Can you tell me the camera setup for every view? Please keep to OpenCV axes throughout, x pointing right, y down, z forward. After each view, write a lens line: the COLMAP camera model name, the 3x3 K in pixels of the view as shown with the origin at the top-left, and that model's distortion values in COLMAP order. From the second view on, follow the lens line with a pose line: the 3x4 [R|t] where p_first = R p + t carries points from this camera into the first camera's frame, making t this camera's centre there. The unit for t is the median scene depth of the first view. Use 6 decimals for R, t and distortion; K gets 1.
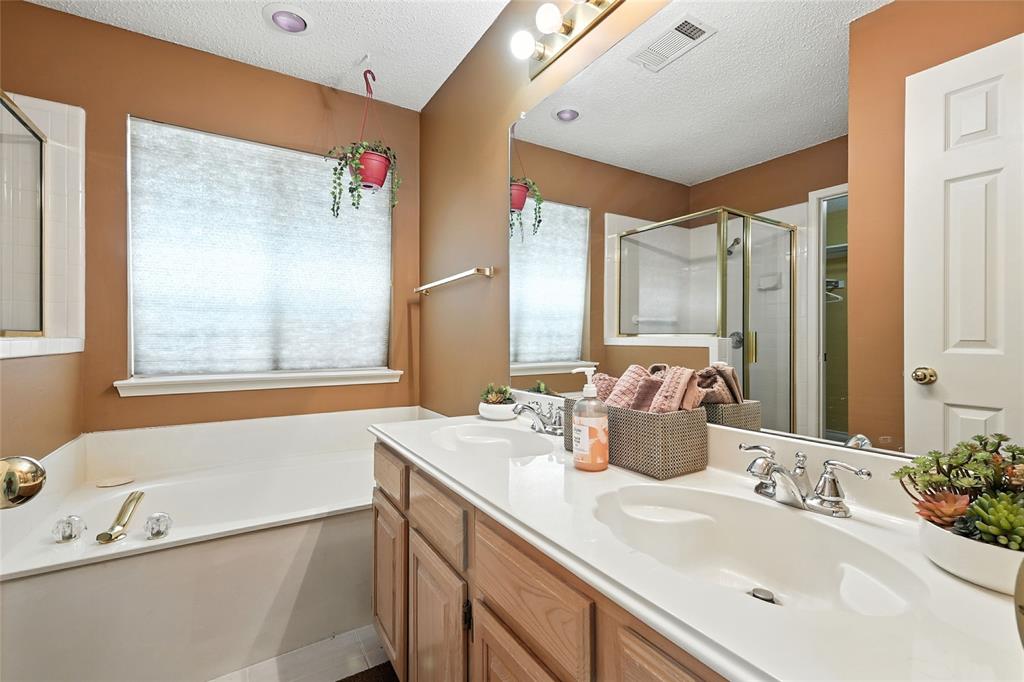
lens RADIAL K [[451.4, 0, 511.3], [0, 451.4, 334.4], [0, 0, 1]] dist [0.003863, 0.001383]
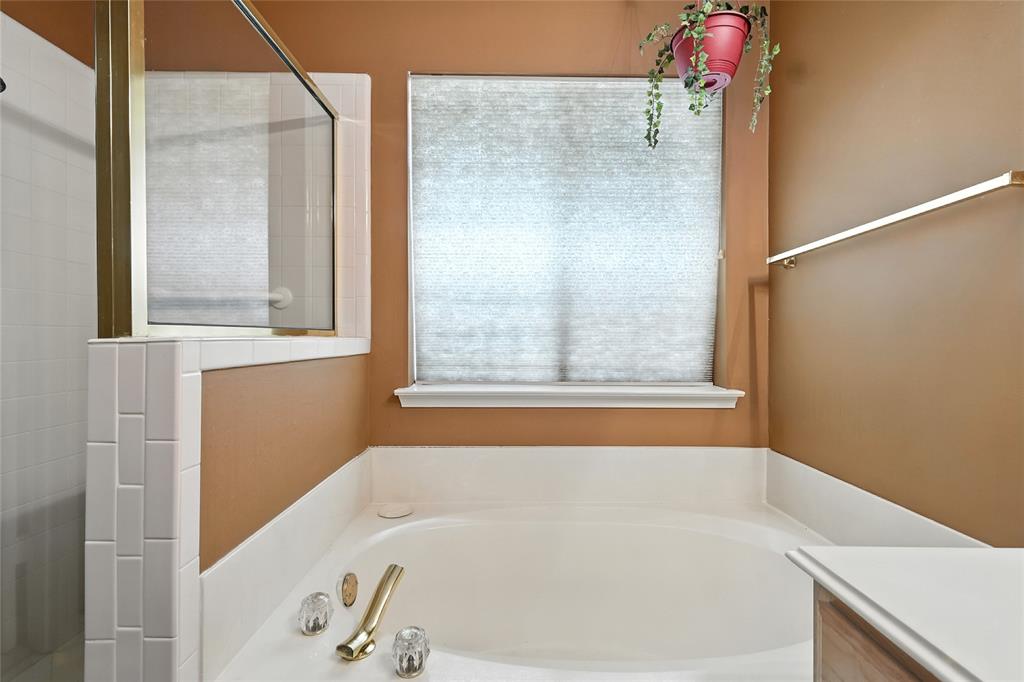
lens RADIAL K [[451.4, 0, 509.6], [0, 451.4, 339.0], [0, 0, 1]] dist [0.003863, 0.001383]
pose [[0.847839, 0.003542, -0.530242, -0.219595], [0.000560, 0.999971, 0.007575, 0.003424], [0.530253, -0.006720, 0.847813, 0.352288]]
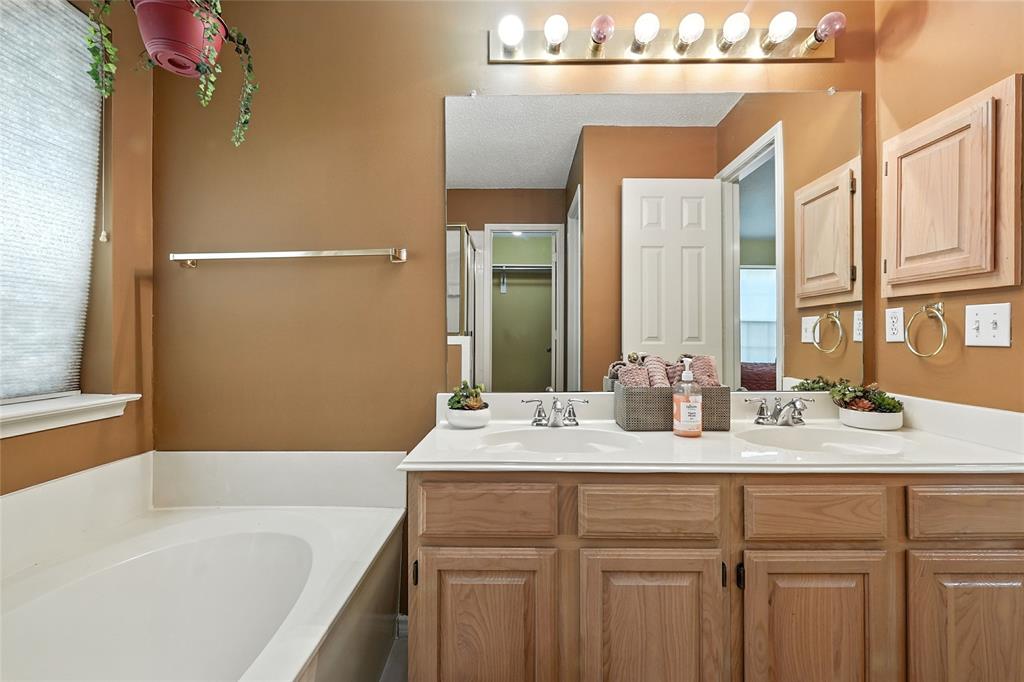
lens RADIAL K [[451.4, 0, 514.8], [0, 451.4, 335.0], [0, 0, 1]] dist [0.003863, 0.001383]
pose [[0.531772, 0.001550, 0.846886, -0.568124], [-0.005685, 0.999982, 0.001740, 0.002745], [-0.846868, -0.005740, 0.531772, 0.347758]]
